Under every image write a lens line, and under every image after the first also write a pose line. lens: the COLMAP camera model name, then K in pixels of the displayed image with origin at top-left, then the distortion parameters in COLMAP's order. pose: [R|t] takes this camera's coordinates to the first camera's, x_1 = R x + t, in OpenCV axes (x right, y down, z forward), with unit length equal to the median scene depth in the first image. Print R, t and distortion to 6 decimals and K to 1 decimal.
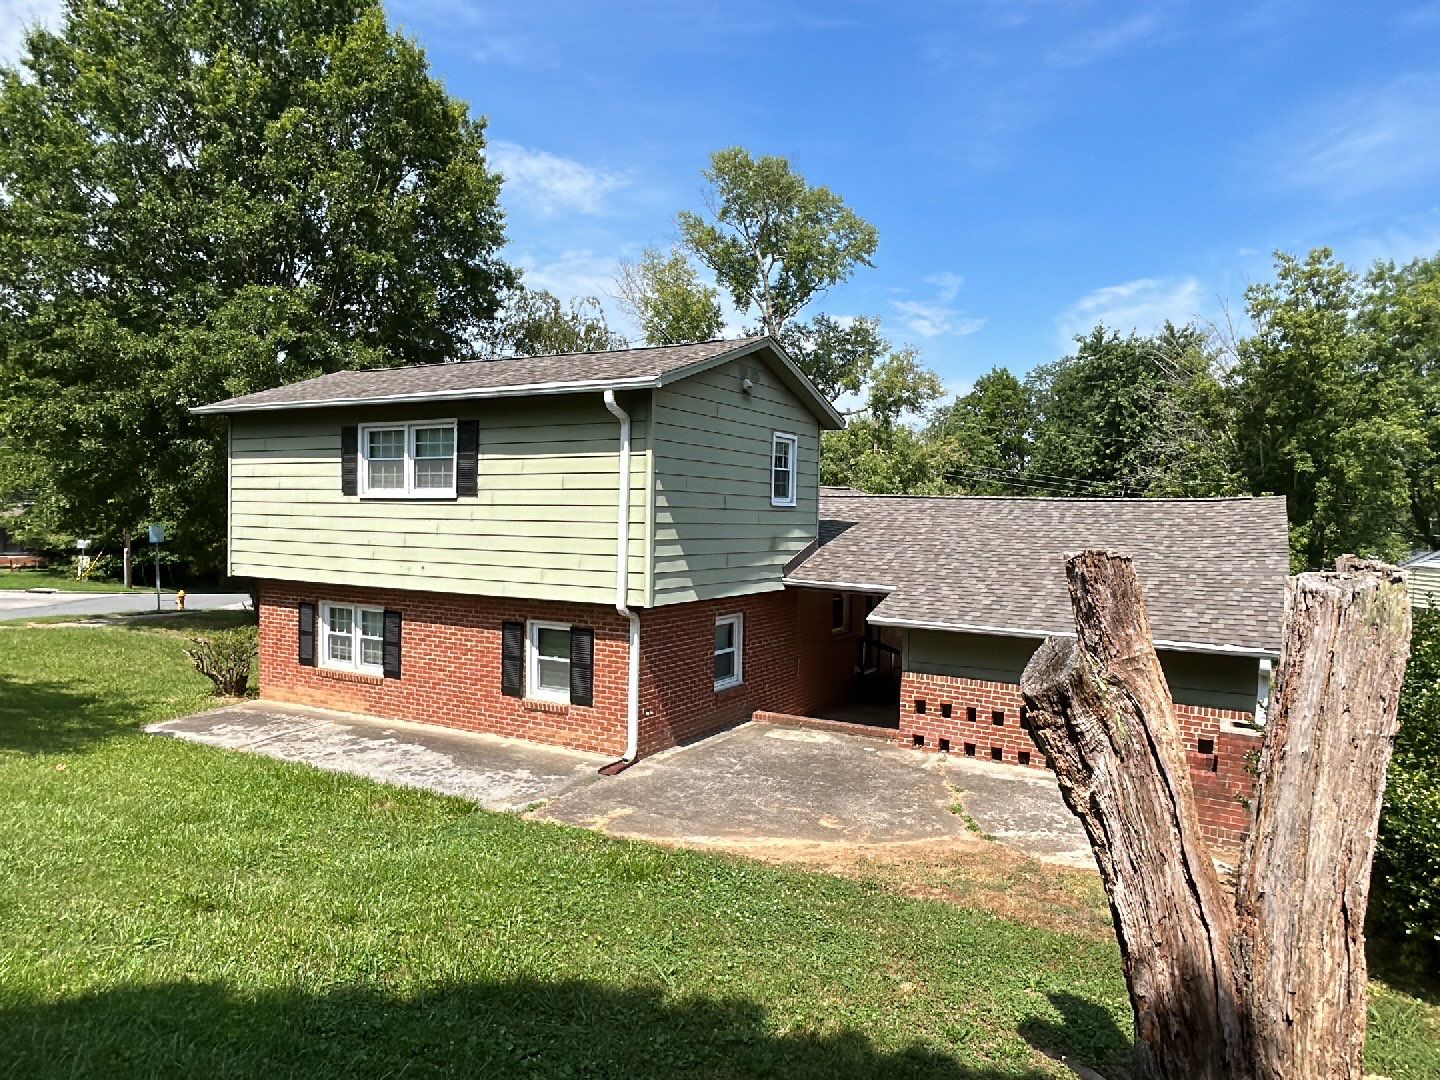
lens RADIAL K [[929.3, 0, 720.0], [0, 929.3, 540.0], [0, 0, 1]] dist [0.000602, -0.003687]
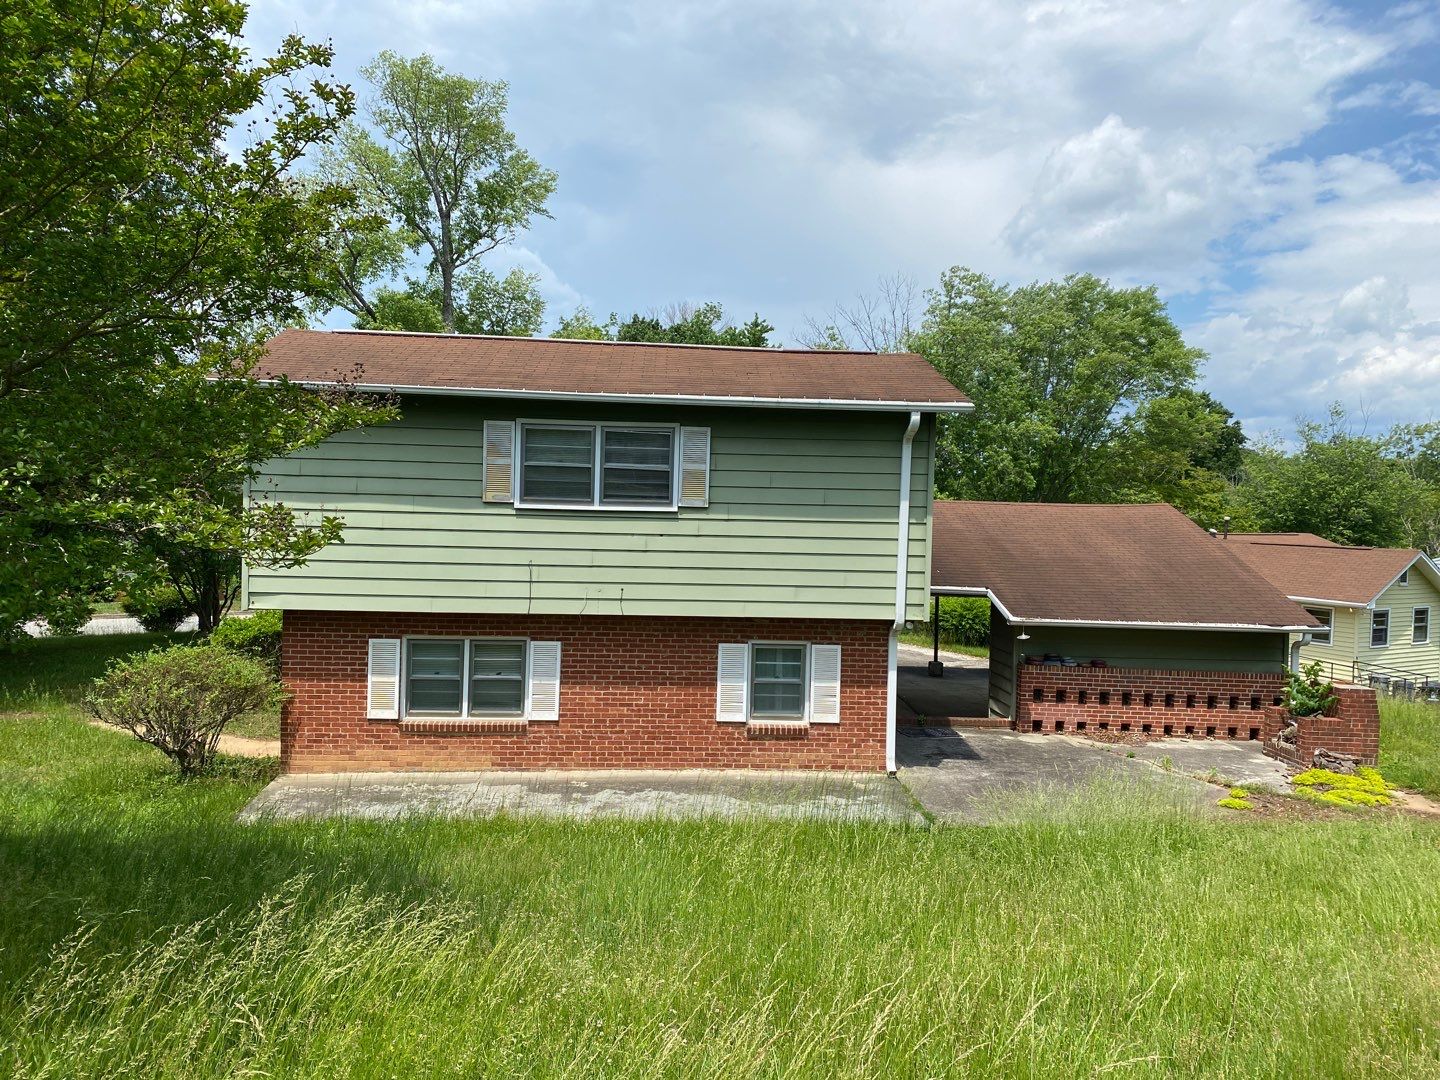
lens RADIAL K [[1060.9, 0, 713.4], [0, 1060.9, 510.7], [0, 0, 1]] dist [0.152473, -0.413394]
pose [[0.842948, -0.002377, 0.537990, -0.755001], [0.003932, 0.999991, -0.001742, -0.040798], [-0.537981, 0.003584, 0.842950, 0.099844]]
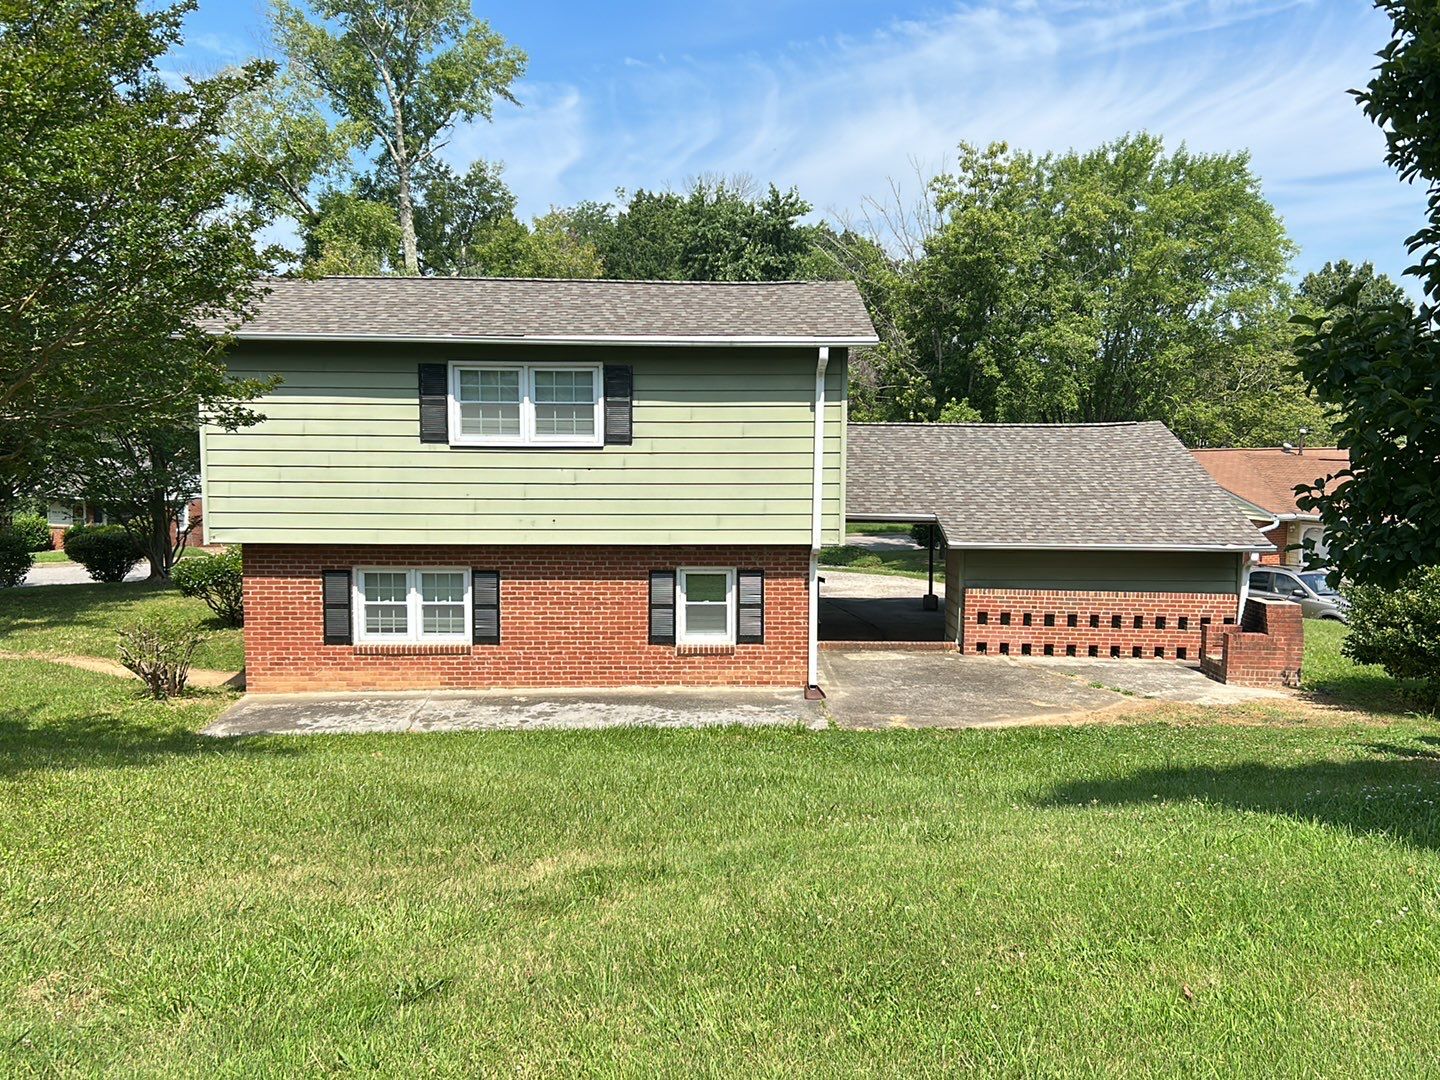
lens RADIAL K [[1356.8, 0, 720.0], [0, 1356.8, 540.0], [0, 0, 1]] dist [0.098103, -0.017260]
pose [[0.862460, -0.061405, 0.502386, -0.828818], [0.025059, 0.996576, 0.078788, -0.052028], [-0.505504, -0.055362, 0.861046, -0.255198]]
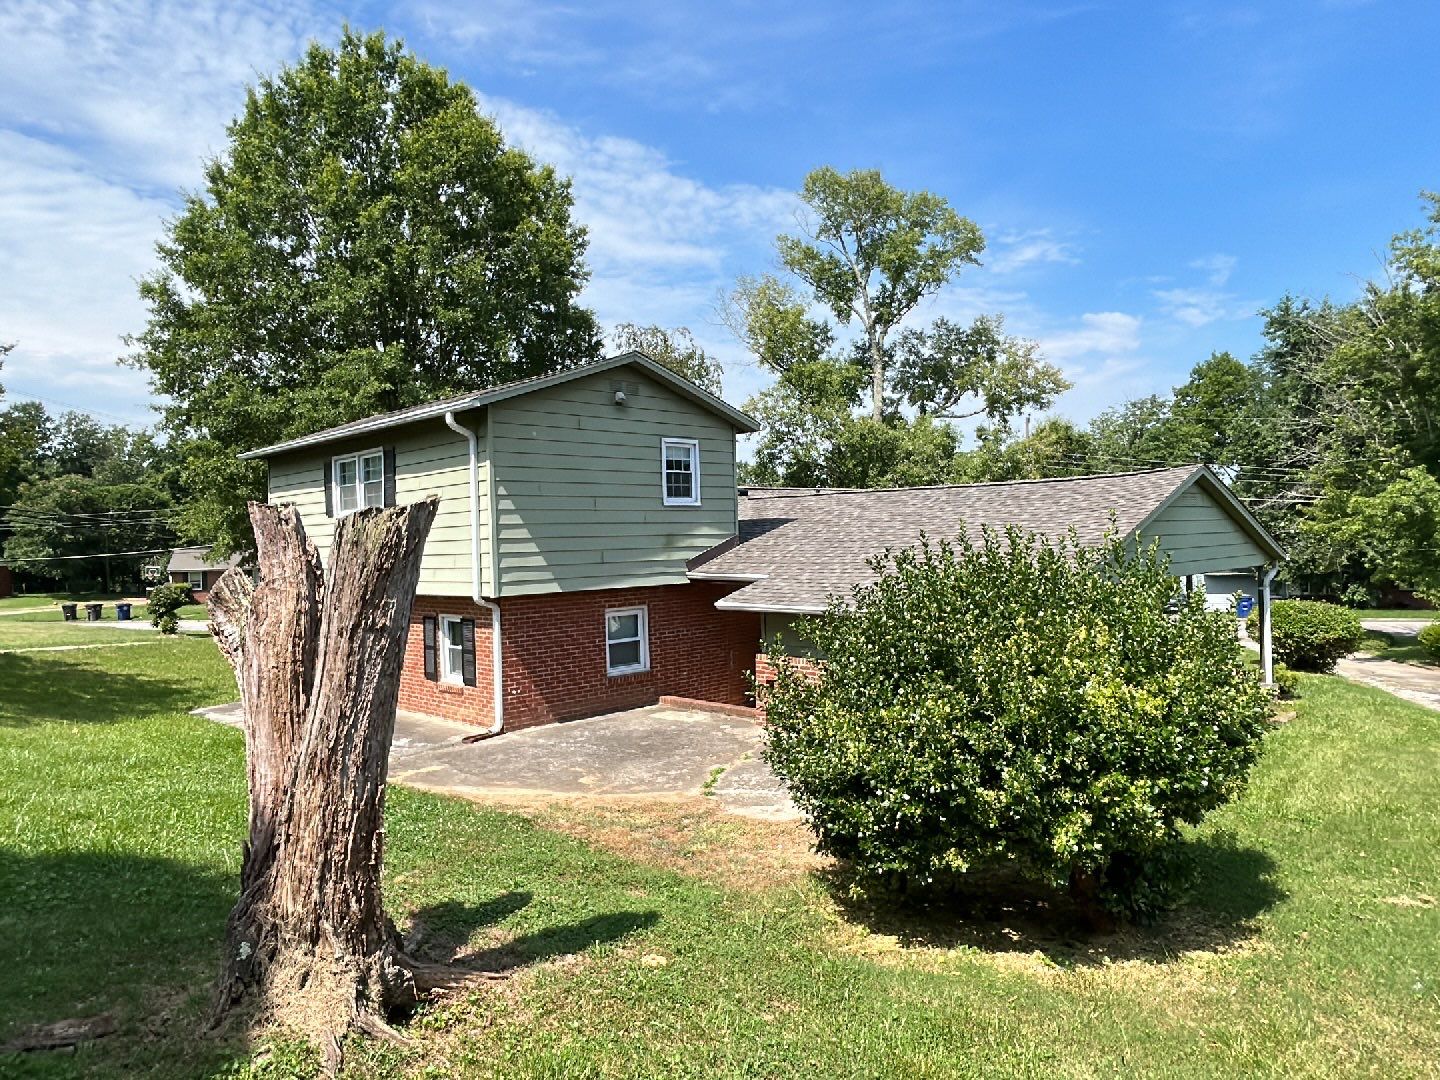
lens RADIAL K [[929.3, 0, 720.0], [0, 929.3, 540.0], [0, 0, 1]] dist [0.000602, -0.003687]
pose [[0.965078, -0.048160, -0.257498, 0.404287], [0.041968, 0.998684, -0.029494, 0.038687], [0.258580, 0.017658, 0.965829, -0.034618]]
